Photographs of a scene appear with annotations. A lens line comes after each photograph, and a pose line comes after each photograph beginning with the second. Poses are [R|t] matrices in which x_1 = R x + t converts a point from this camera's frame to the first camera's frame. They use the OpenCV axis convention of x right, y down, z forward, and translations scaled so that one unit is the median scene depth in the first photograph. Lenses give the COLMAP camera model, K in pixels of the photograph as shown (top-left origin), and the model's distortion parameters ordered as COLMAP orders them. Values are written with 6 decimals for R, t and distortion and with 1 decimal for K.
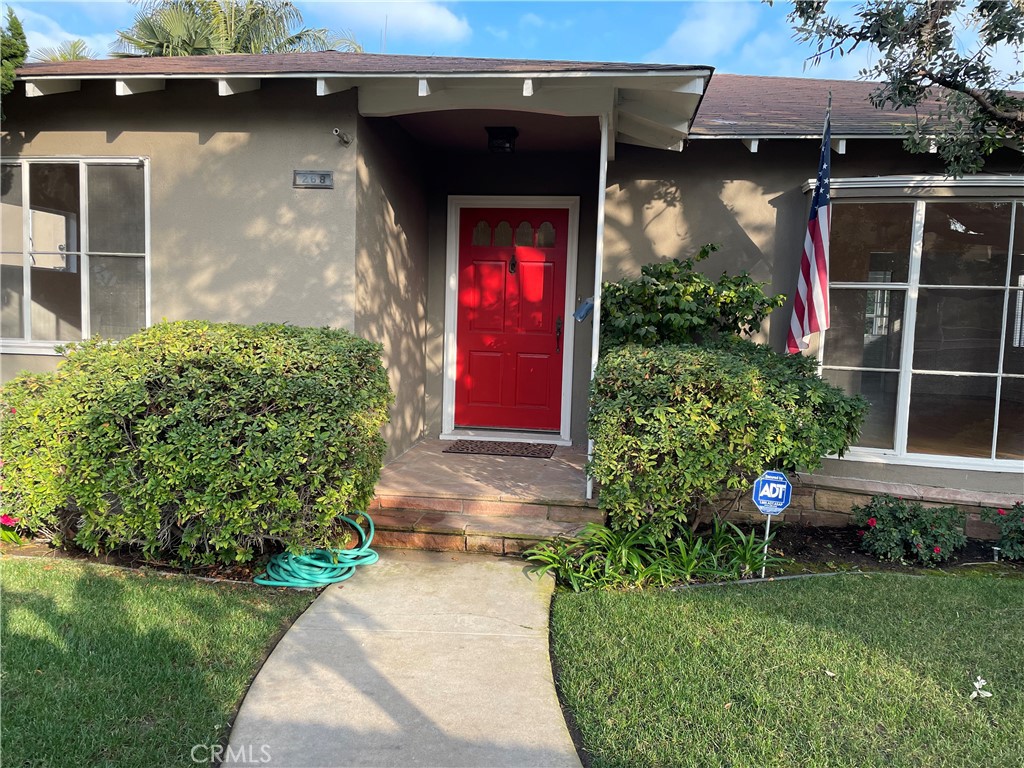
lens RADIAL K [[779.9, 0, 512.0], [0, 779.9, 384.0], [0, 0, 1]] dist [-0.001597, 0.058339]
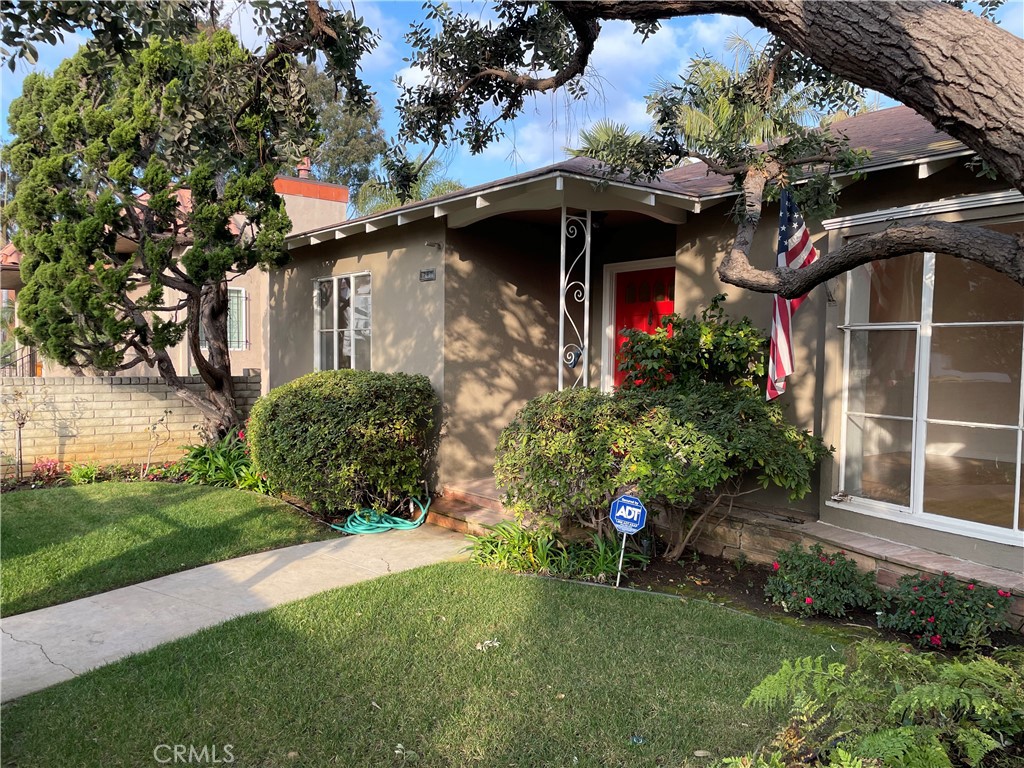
lens RADIAL K [[779.9, 0, 512.0], [0, 779.9, 384.0], [0, 0, 1]] dist [-0.001597, 0.058339]
pose [[0.716539, 0.014218, -0.697402, 0.912009], [-0.048251, 0.998408, -0.029220, -0.009829], [0.695876, 0.054588, 0.716084, 0.042475]]
